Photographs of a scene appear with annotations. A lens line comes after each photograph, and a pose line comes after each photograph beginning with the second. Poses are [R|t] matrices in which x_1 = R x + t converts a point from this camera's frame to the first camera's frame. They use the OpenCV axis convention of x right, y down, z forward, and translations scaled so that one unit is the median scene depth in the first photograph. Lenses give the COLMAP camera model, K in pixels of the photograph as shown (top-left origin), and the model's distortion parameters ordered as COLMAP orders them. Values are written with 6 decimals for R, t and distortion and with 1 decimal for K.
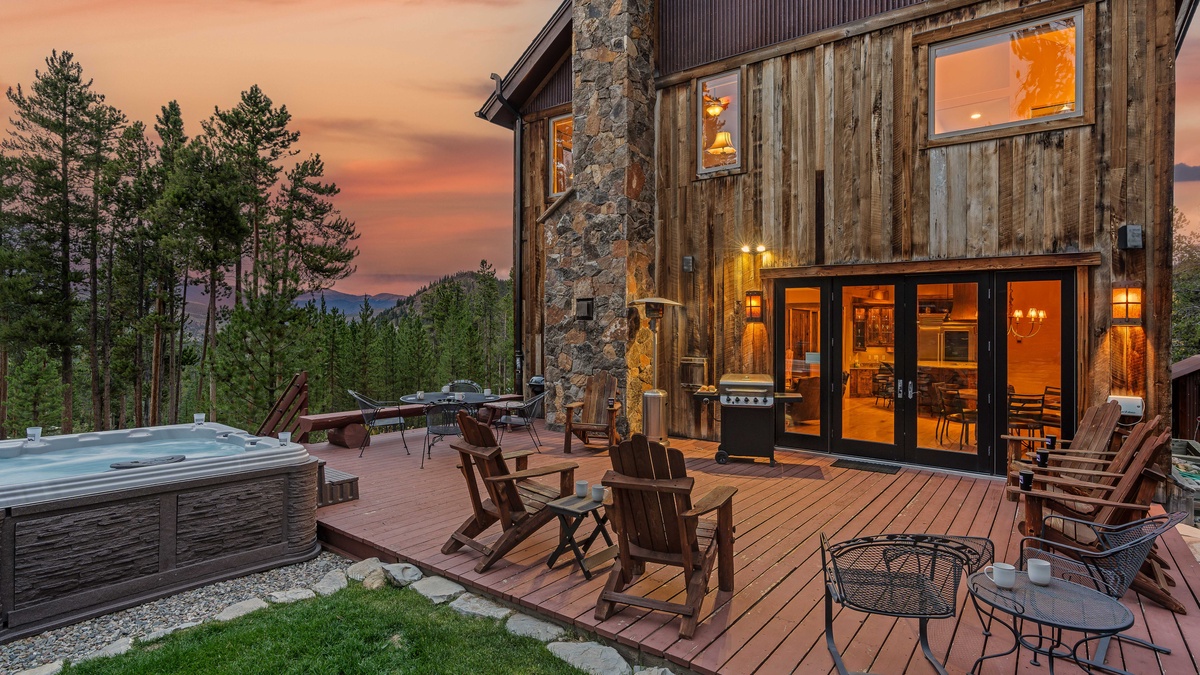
lens RADIAL K [[598.0, 0, 601.1], [0, 598.0, 337.0], [0, 0, 1]] dist [0.001995, 0.000503]
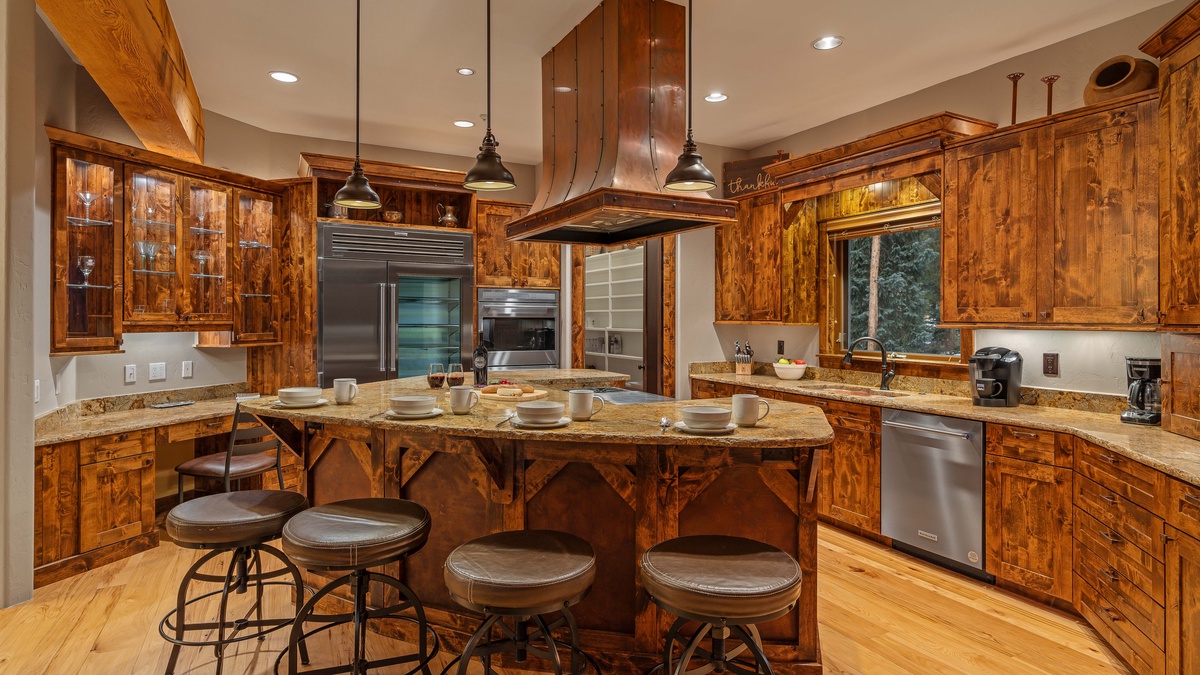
lens RADIAL K [[598.0, 0, 600.8], [0, 598.0, 332.0], [0, 0, 1]] dist [0.001995, 0.000503]
pose [[0.425632, -0.011967, 0.904817, 0.308714], [0.002525, 0.999924, 0.012037, 0.014492], [-0.904893, -0.002839, 0.425630, 0.725918]]
